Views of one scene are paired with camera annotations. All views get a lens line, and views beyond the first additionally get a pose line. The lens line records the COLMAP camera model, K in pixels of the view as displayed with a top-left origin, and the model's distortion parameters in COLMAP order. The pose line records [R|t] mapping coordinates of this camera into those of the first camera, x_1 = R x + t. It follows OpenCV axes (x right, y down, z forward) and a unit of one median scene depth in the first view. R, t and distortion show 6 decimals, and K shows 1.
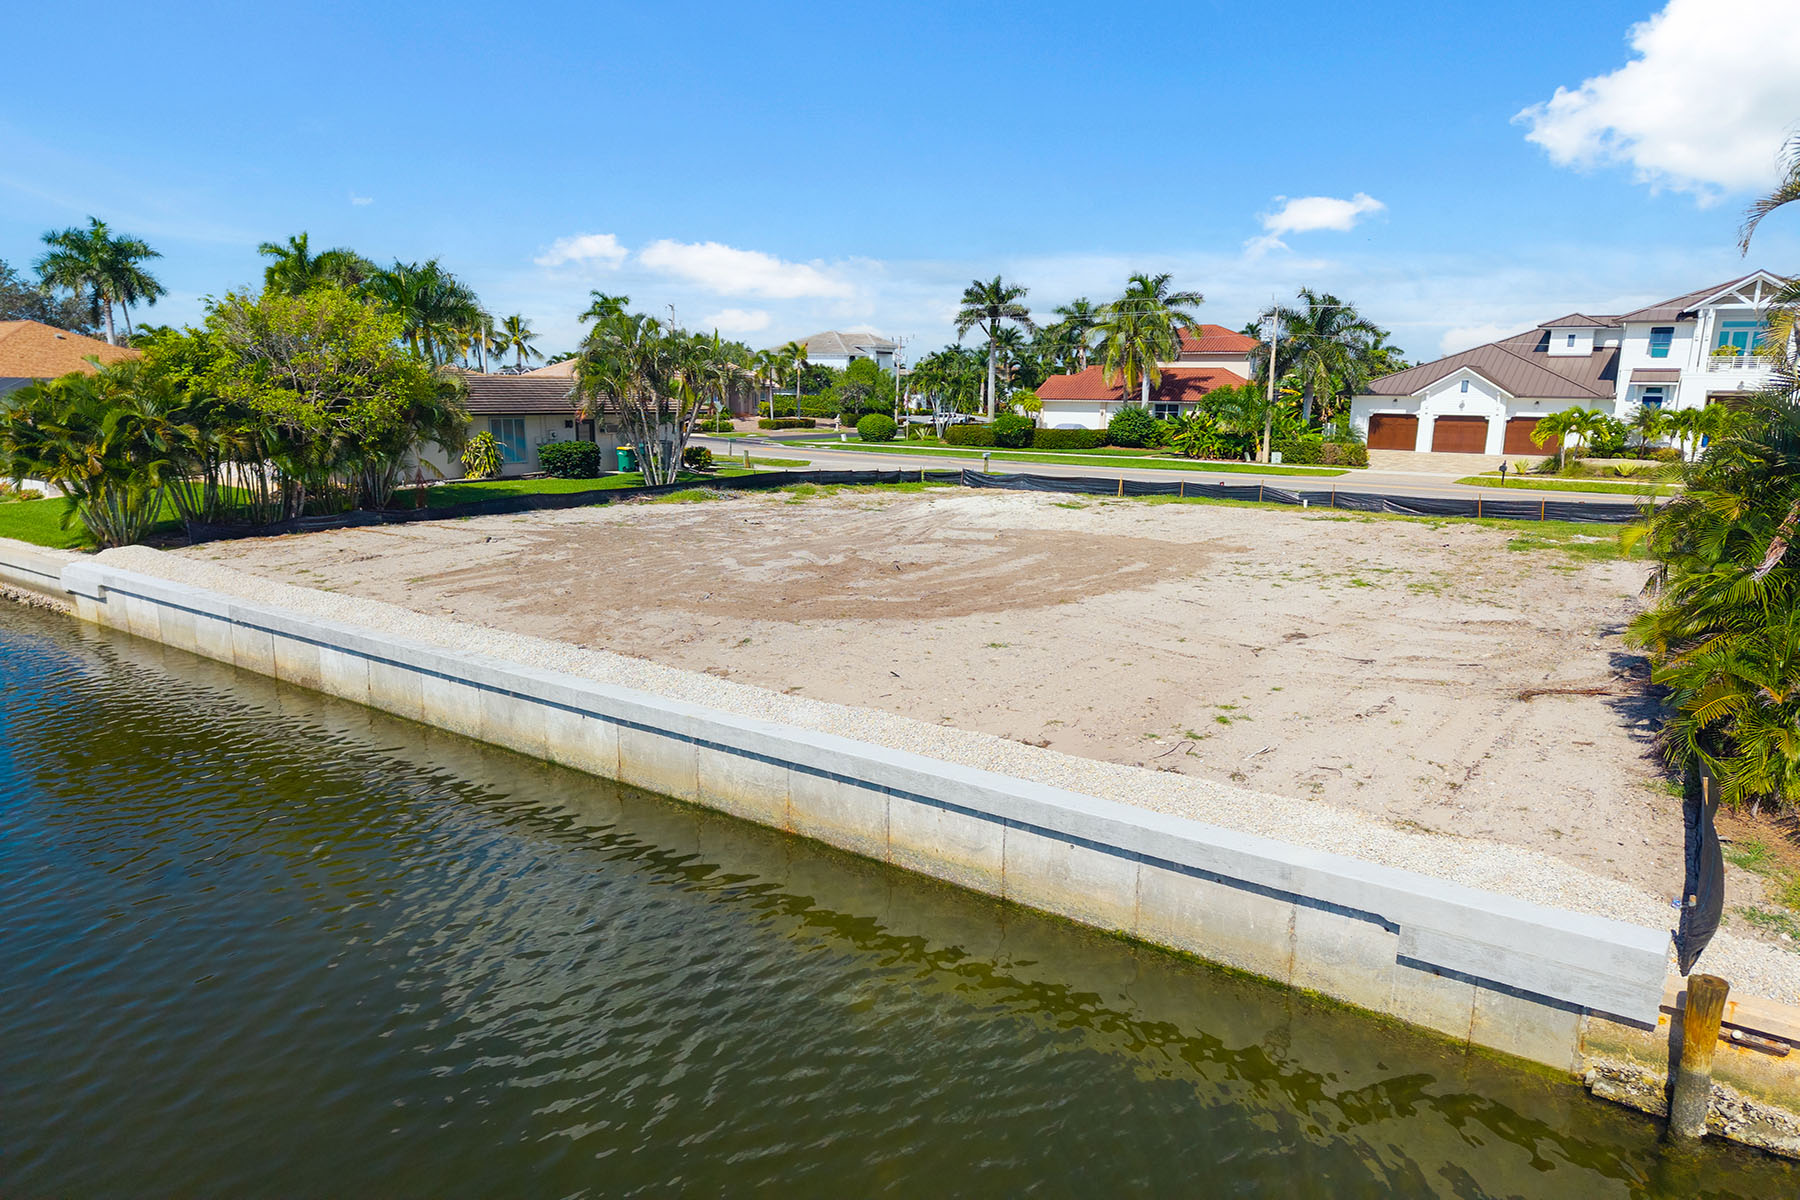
lens RADIAL K [[1205.1, 0, 900.0], [0, 1205.1, 600.0], [0, 0, 1]] dist [0.063841, -0.086930]
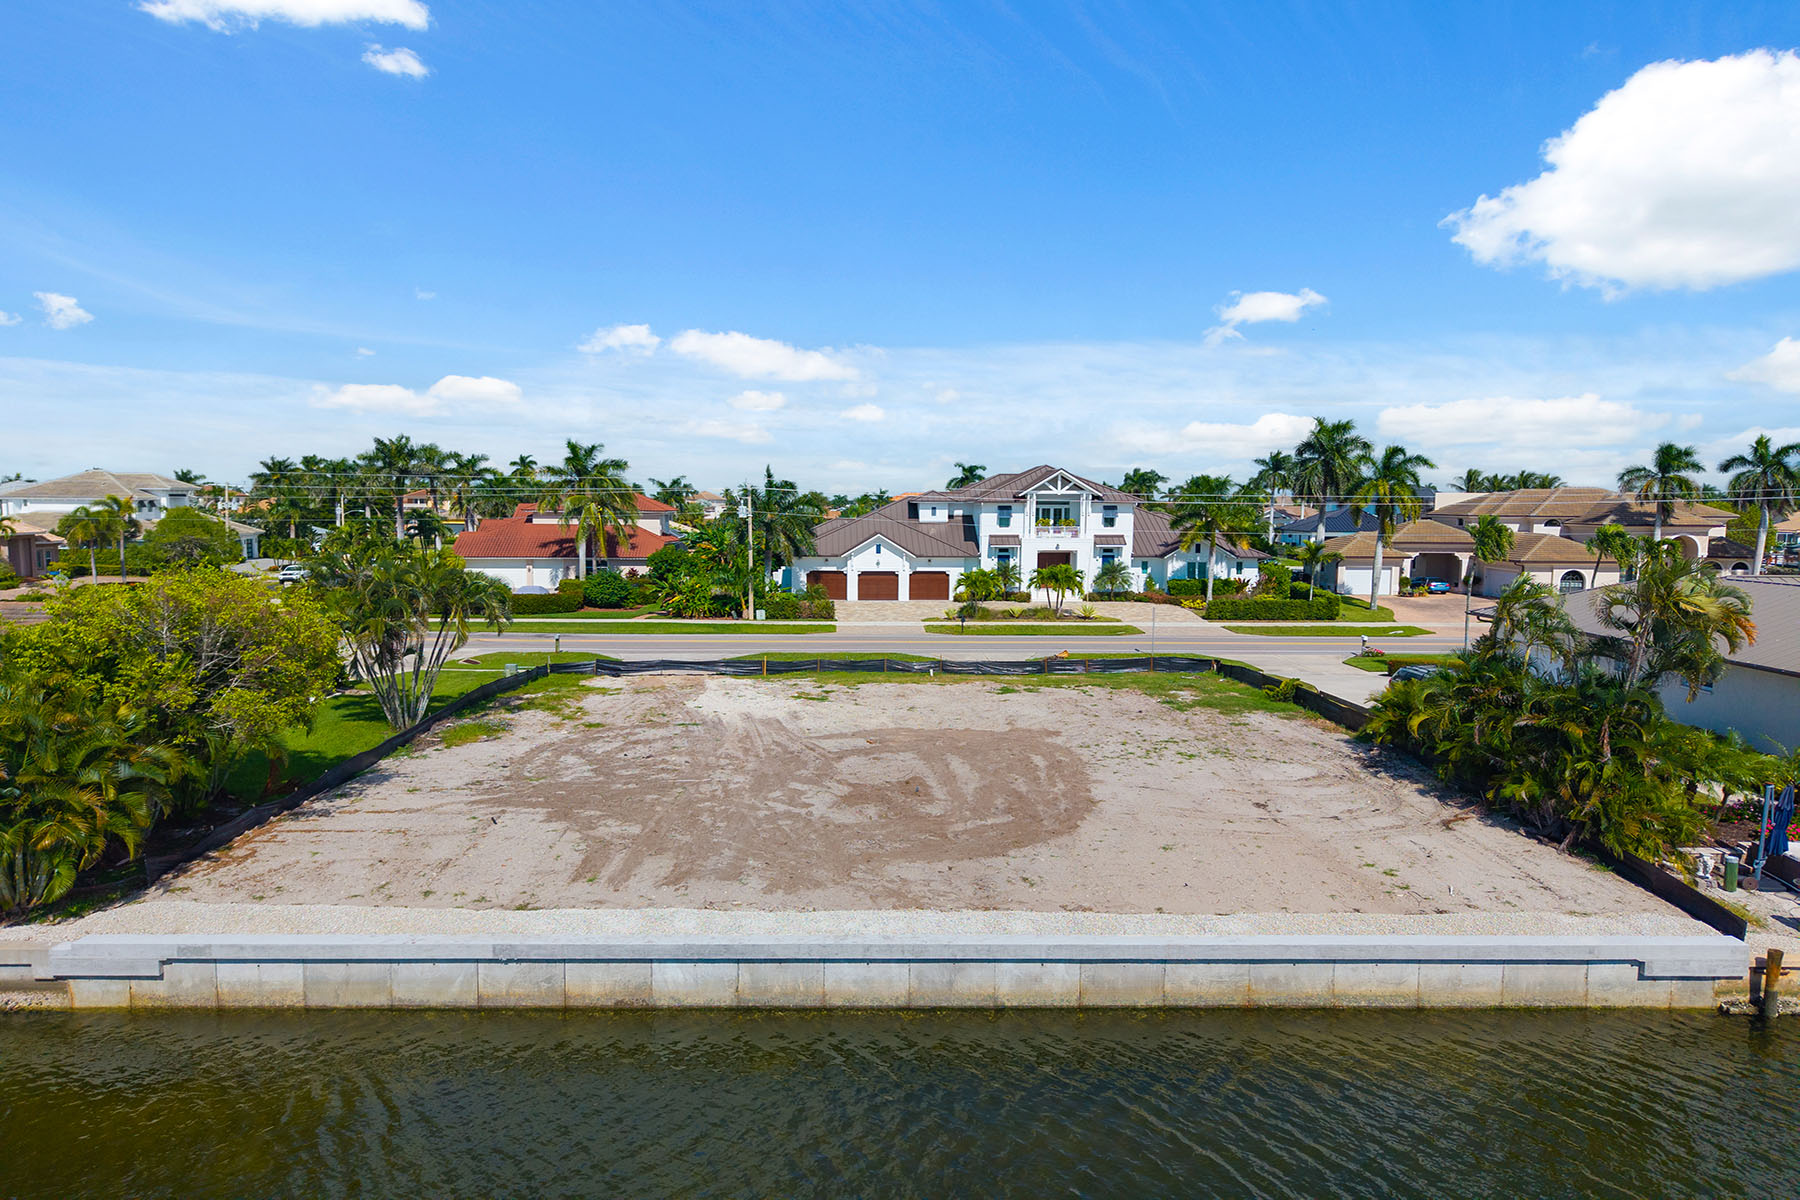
lens RADIAL K [[1203.2, 0, 900.0], [0, 1203.2, 600.0], [0, 0, 1]] dist [0.031616, -0.040036]
pose [[0.792050, -0.058861, 0.607611, -0.971995], [0.111175, 0.992604, -0.048765, -0.208145], [-0.600247, 0.106175, 0.792736, 0.020930]]
